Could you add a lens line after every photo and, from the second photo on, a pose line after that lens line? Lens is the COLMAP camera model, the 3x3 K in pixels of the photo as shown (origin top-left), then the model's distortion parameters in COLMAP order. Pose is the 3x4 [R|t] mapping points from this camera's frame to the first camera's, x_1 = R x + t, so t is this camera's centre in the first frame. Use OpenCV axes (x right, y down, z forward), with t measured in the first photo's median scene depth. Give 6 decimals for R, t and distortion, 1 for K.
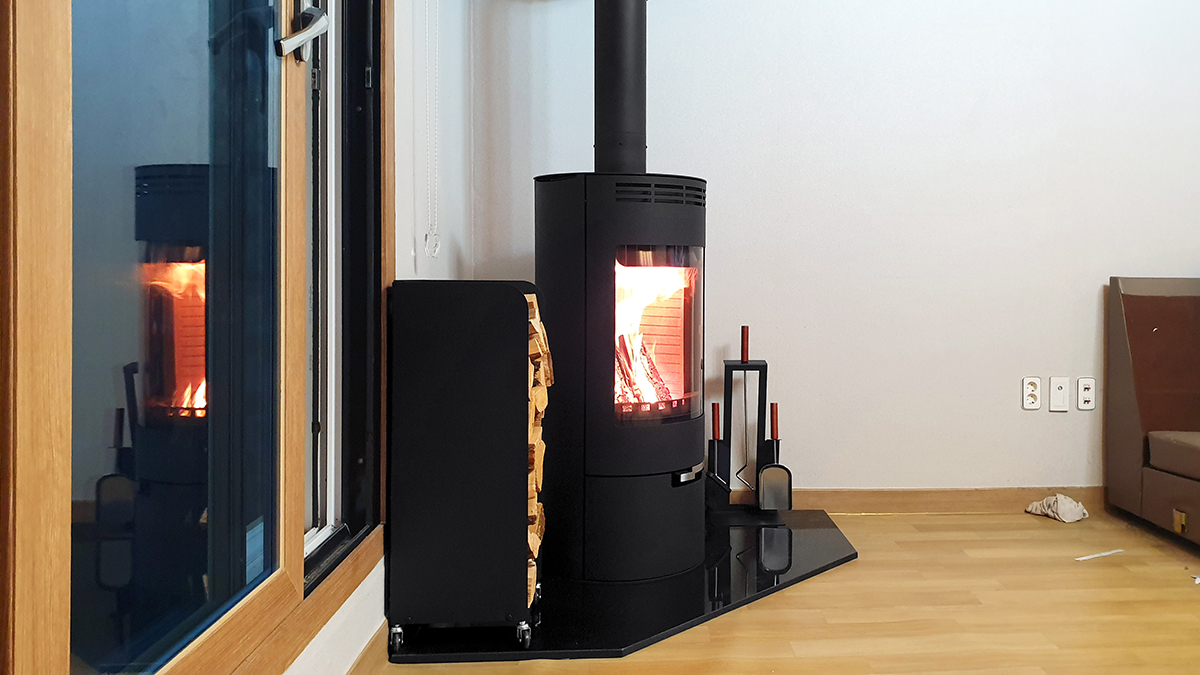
lens RADIAL K [[904.6, 0, 583.3], [0, 904.6, 290.2], [0, 0, 1]] dist [0.005875, 0.002148]
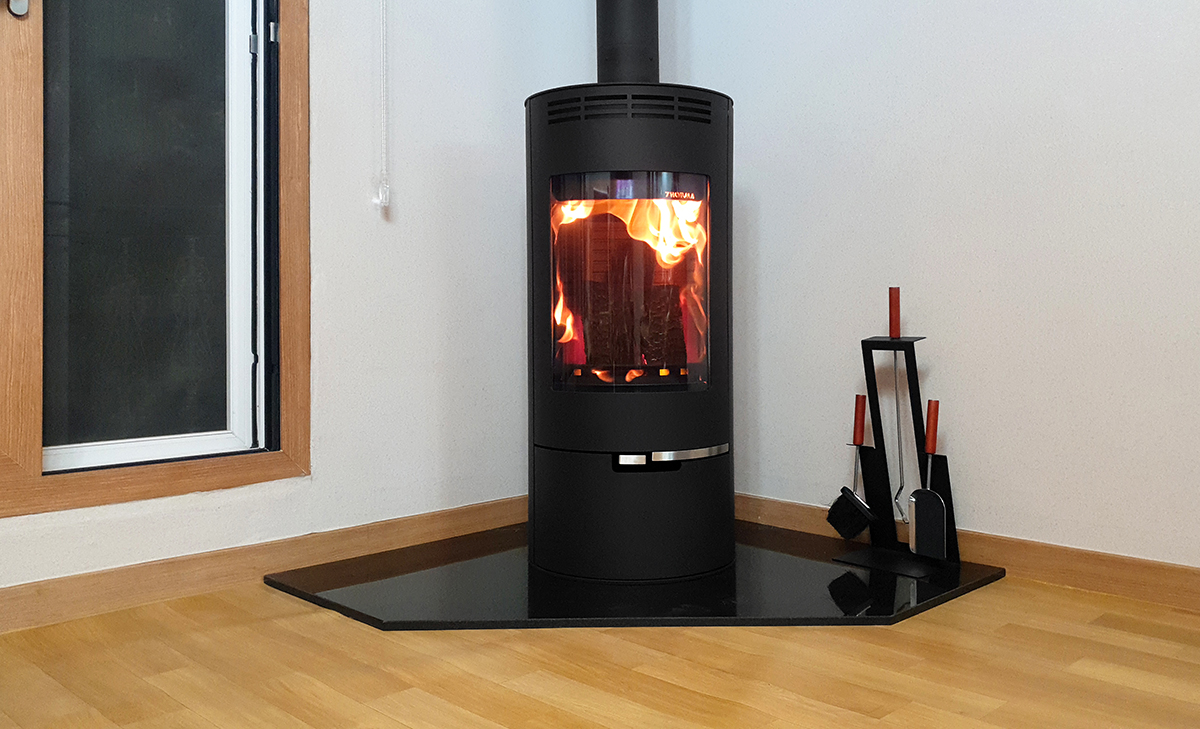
lens RADIAL K [[975.1, 0, 649.2], [0, 975.1, 309.1], [0, 0, 1]] dist [0.002140, -0.005658]
pose [[0.709988, 0.006441, -0.704184, 0.695712], [-0.002544, 0.999975, 0.006581, 0.064890], [0.704209, -0.002881, 0.709987, 0.384783]]
